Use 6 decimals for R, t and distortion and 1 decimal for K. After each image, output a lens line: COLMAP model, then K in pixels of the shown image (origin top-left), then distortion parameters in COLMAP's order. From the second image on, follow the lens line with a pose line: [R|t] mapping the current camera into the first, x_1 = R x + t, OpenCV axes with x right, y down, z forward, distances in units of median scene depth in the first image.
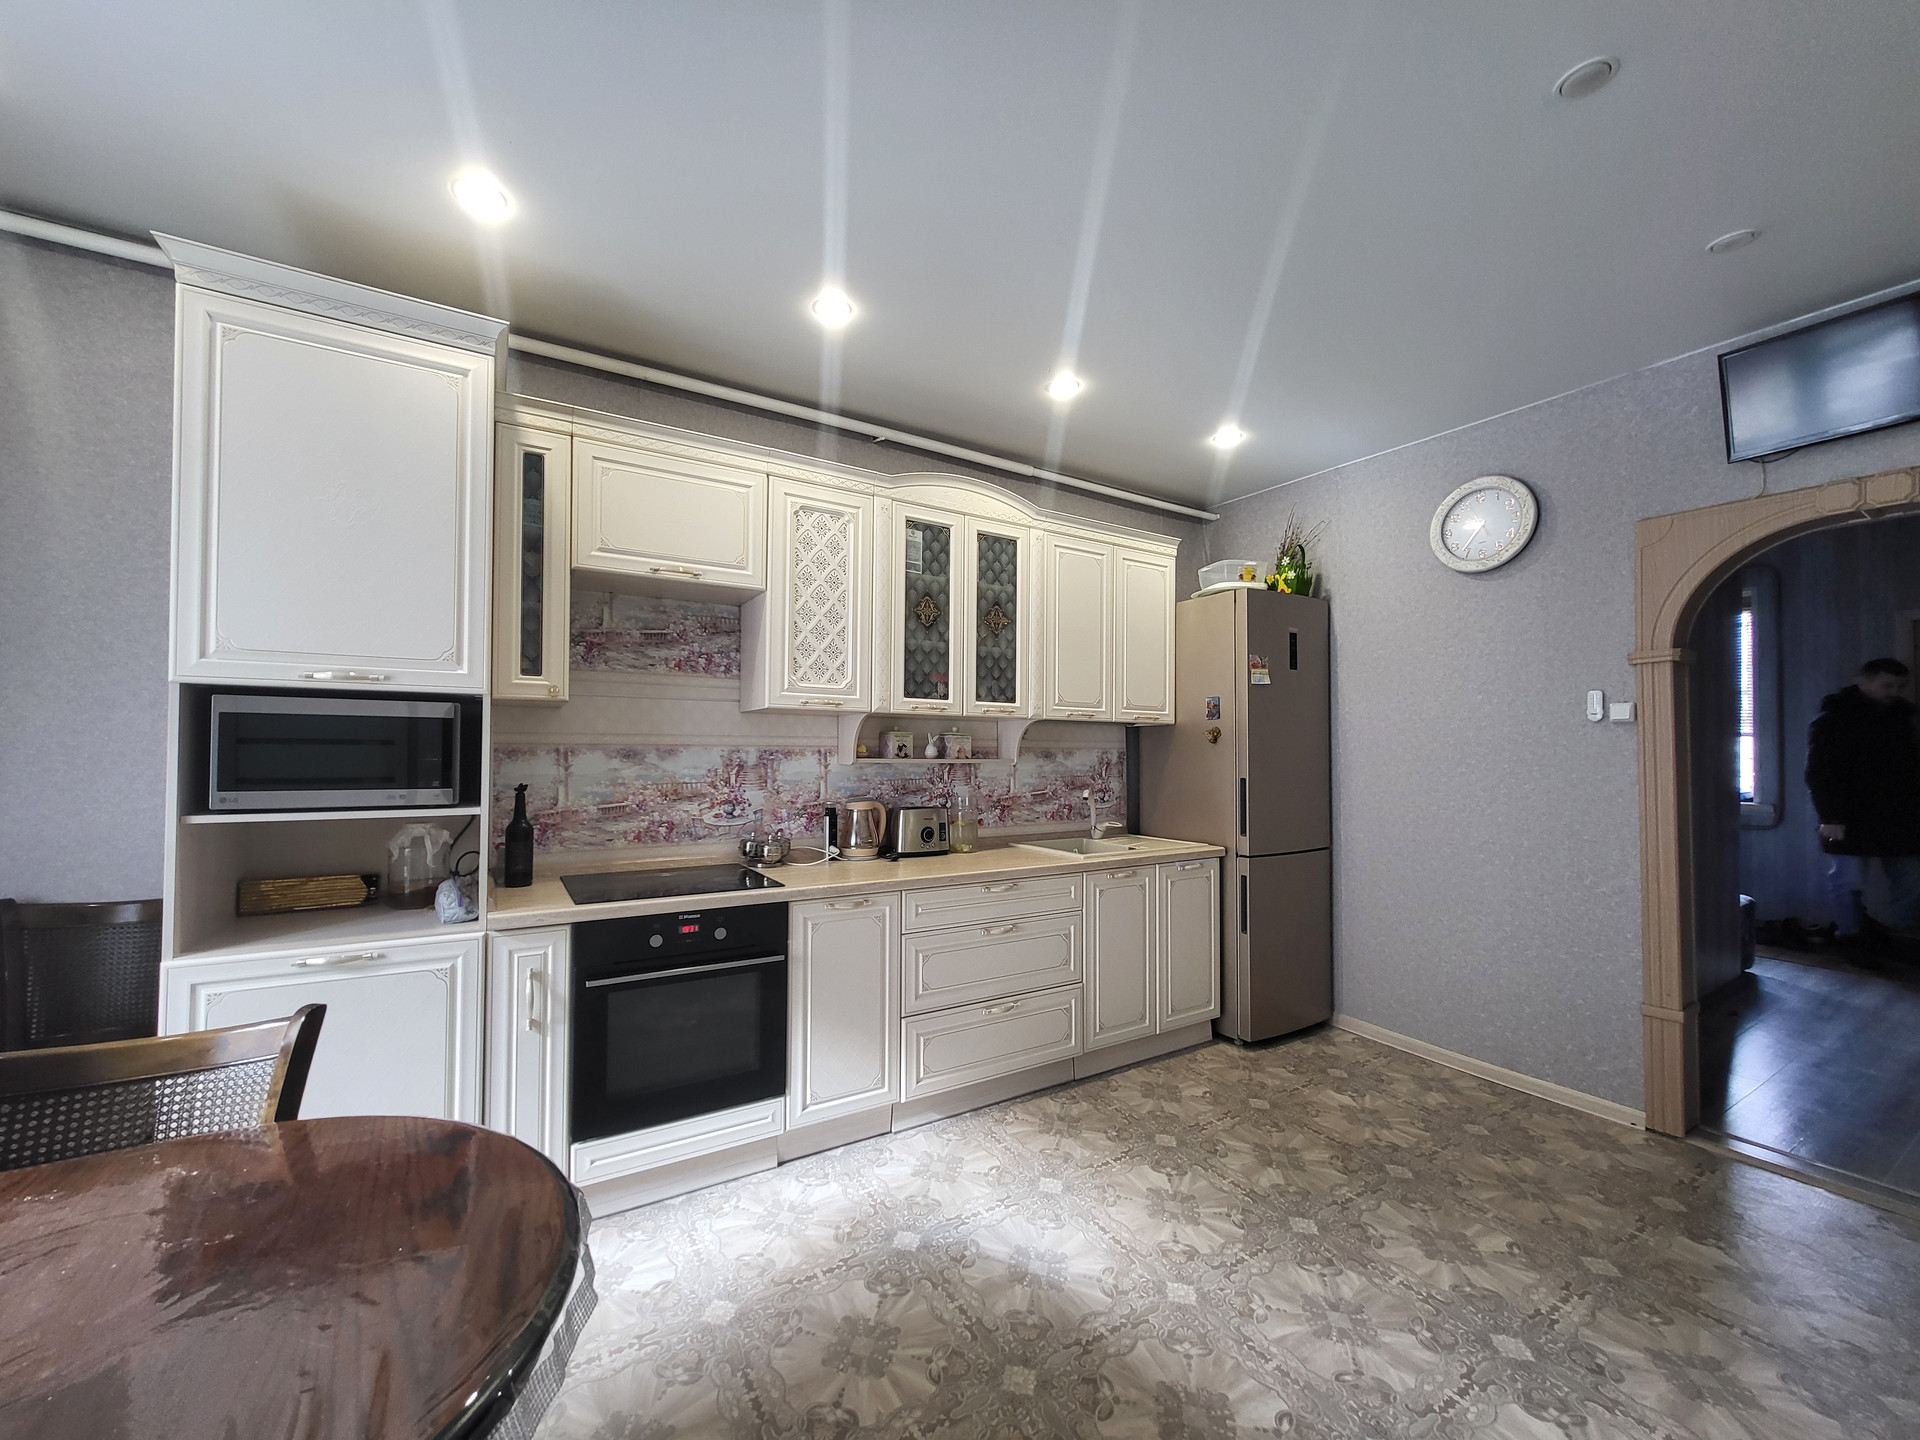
lens RADIAL K [[757.3, 0, 952.4], [0, 757.3, 738.9], [0, 0, 1]] dist [0.006525, -0.000240]
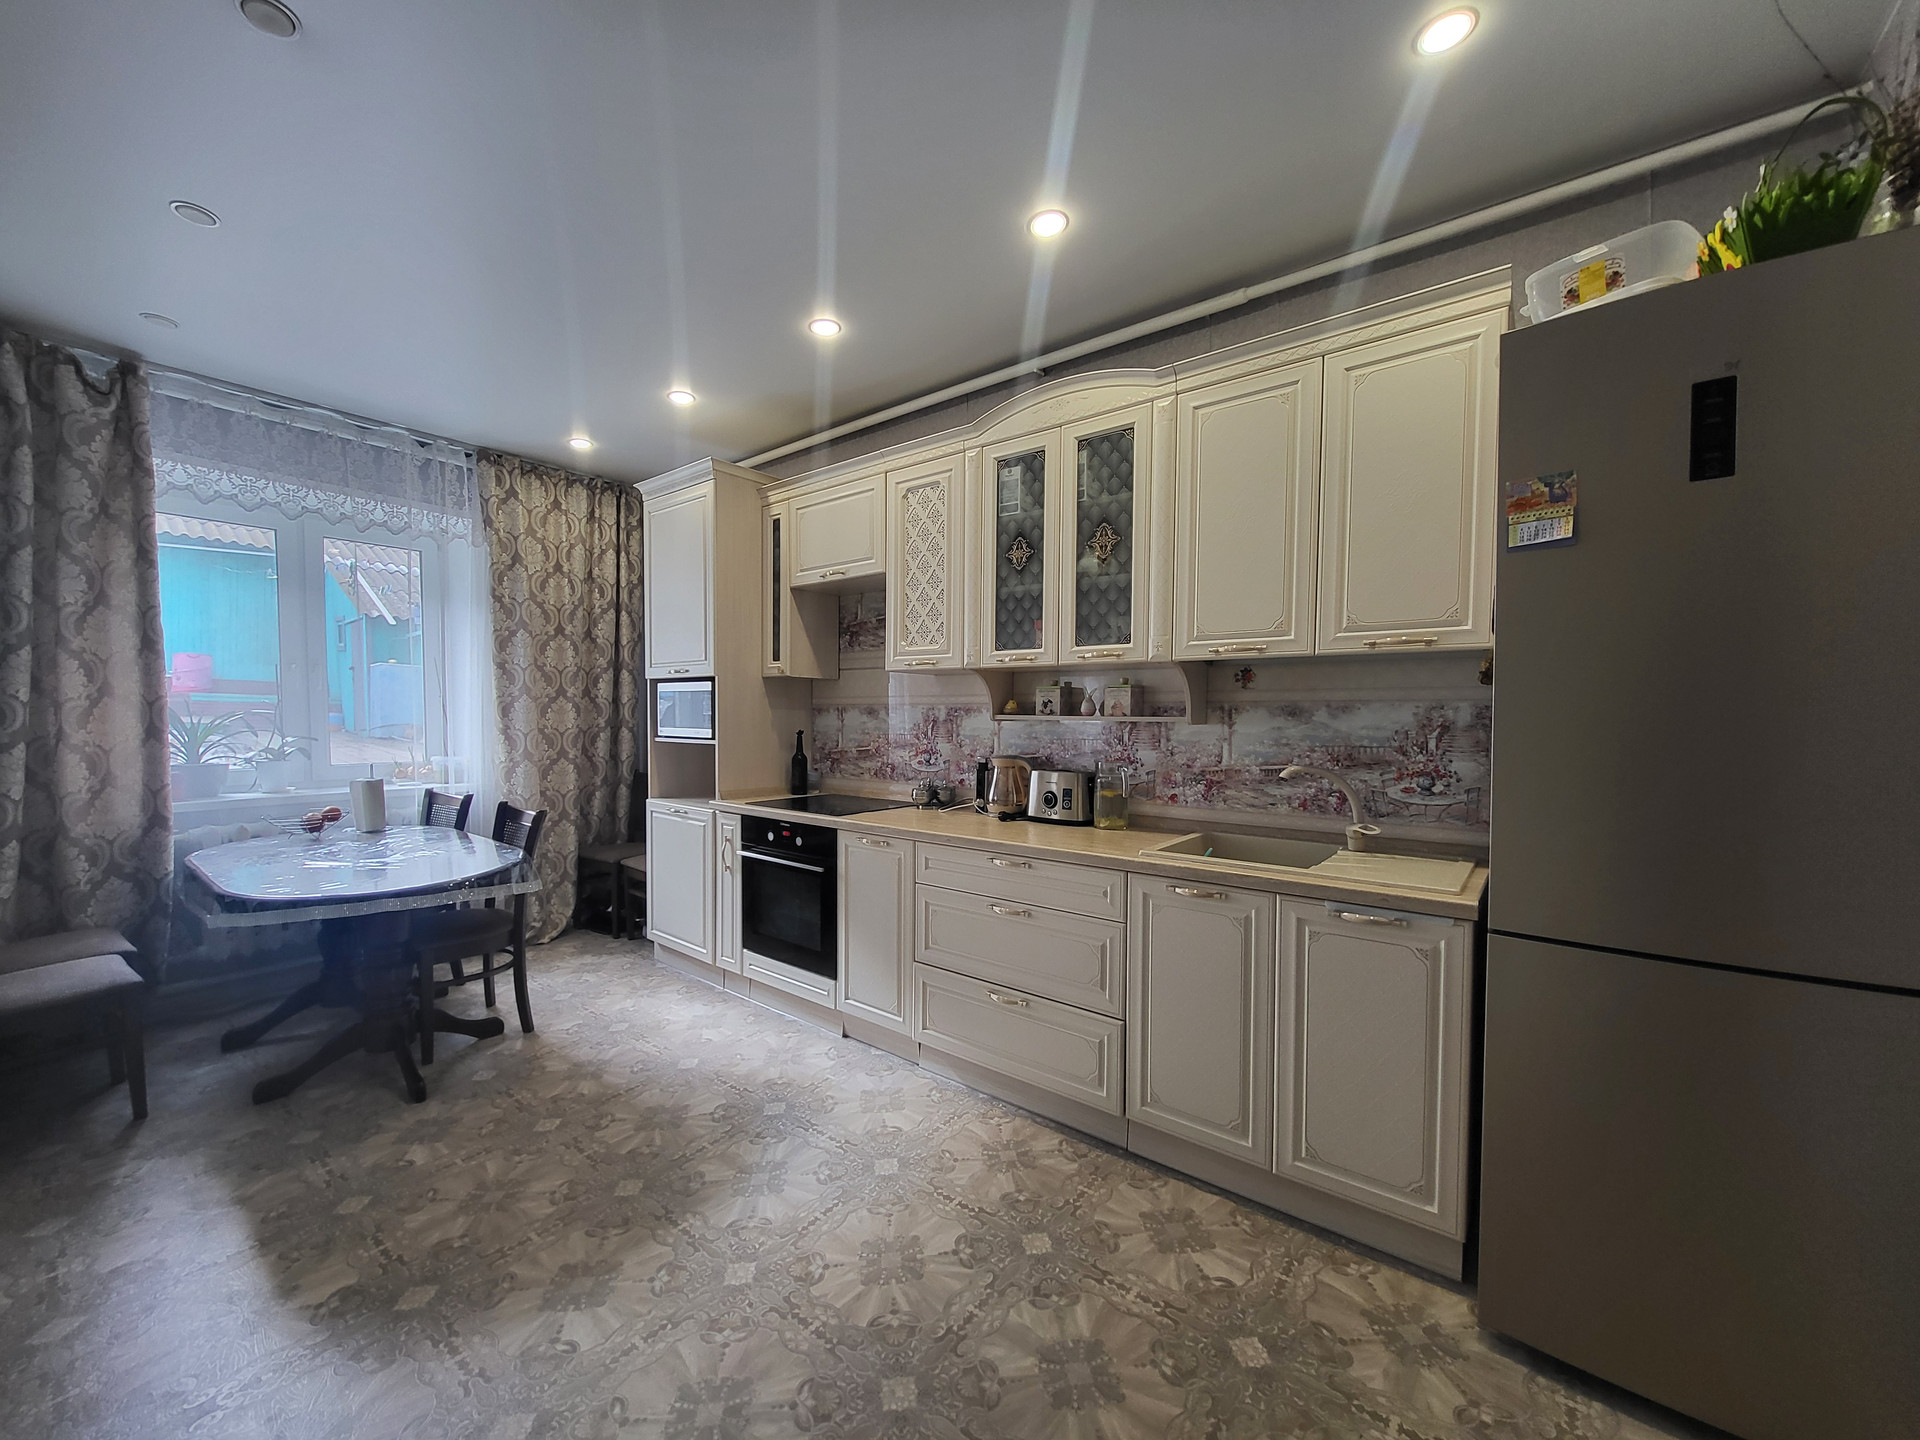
lens RADIAL K [[781.7, 0, 955.0], [0, 781.7, 743.2], [0, 0, 1]] dist [0.013230, 0.000023]
pose [[0.316115, 0.033885, -0.948116, 0.867964], [0.016204, 0.999023, 0.041108, 0.020192], [0.948583, -0.028358, 0.315257, 0.644401]]
